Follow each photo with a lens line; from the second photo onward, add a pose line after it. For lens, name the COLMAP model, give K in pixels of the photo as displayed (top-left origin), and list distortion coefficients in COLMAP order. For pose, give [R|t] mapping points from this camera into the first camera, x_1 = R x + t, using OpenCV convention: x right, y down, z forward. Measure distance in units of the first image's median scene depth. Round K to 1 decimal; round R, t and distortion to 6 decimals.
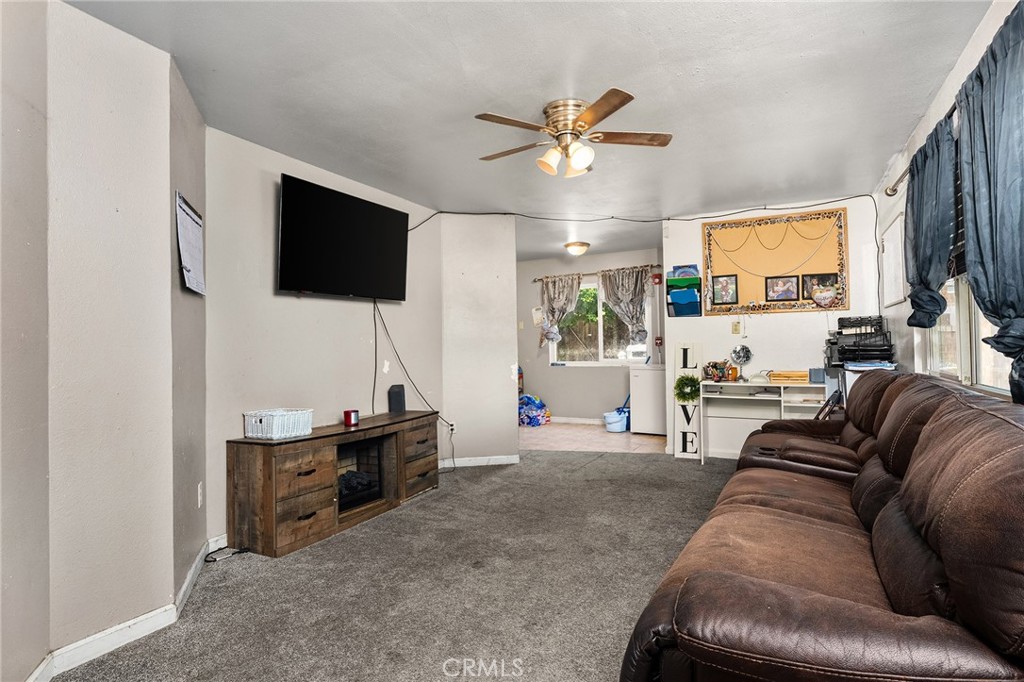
lens RADIAL K [[535.3, 0, 512.0], [0, 535.3, 341.0], [0, 0, 1]] dist [-0.001392, 0.000013]
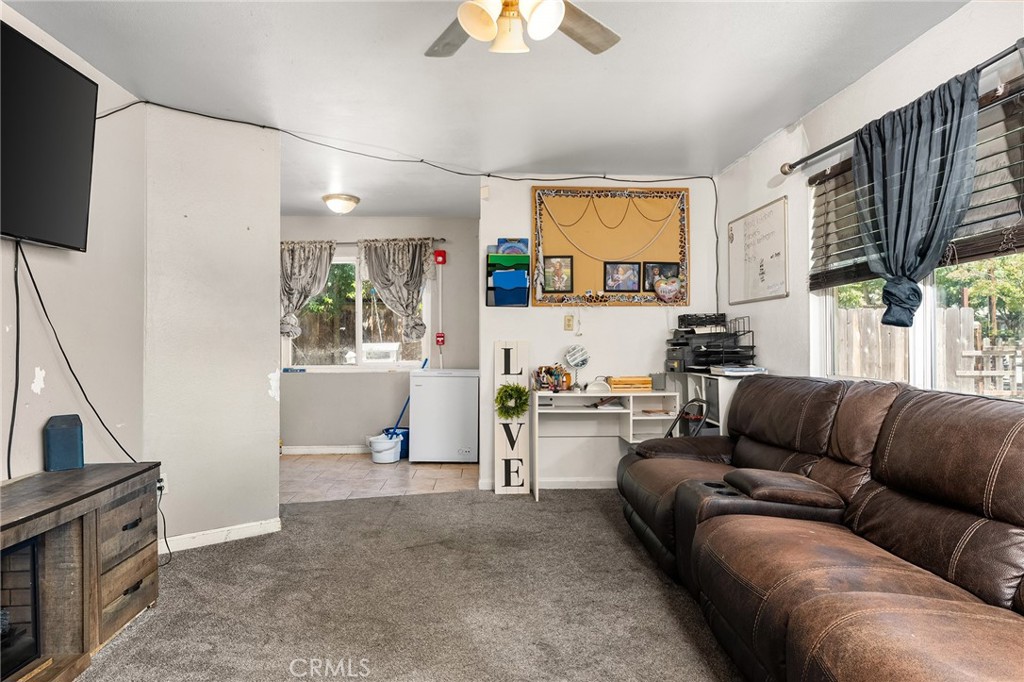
lens RADIAL K [[636.1, 0, 512.0], [0, 636.1, 341.0], [0, 0, 1]] dist [-0.002445, 0.000584]
pose [[0.865752, 0.014057, 0.500275, -0.125744], [-0.015284, 0.999882, -0.001645, 0.004663], [-0.500239, -0.006222, 0.865865, 0.225337]]
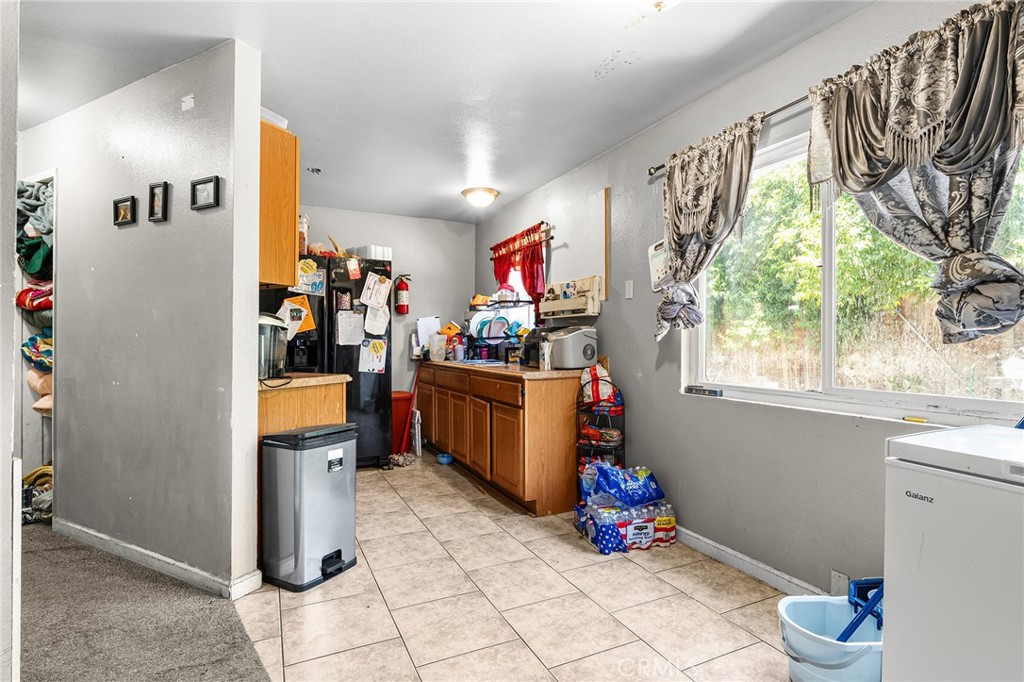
lens RADIAL K [[508.1, 0, 512.0], [0, 508.1, 341.0], [0, 0, 1]] dist [-0.000541, -0.000411]
pose [[0.801520, 0.021114, -0.597595, 0.287420], [-0.013534, 0.999761, 0.017170, 0.008451], [0.597814, -0.005674, 0.801615, 0.977780]]
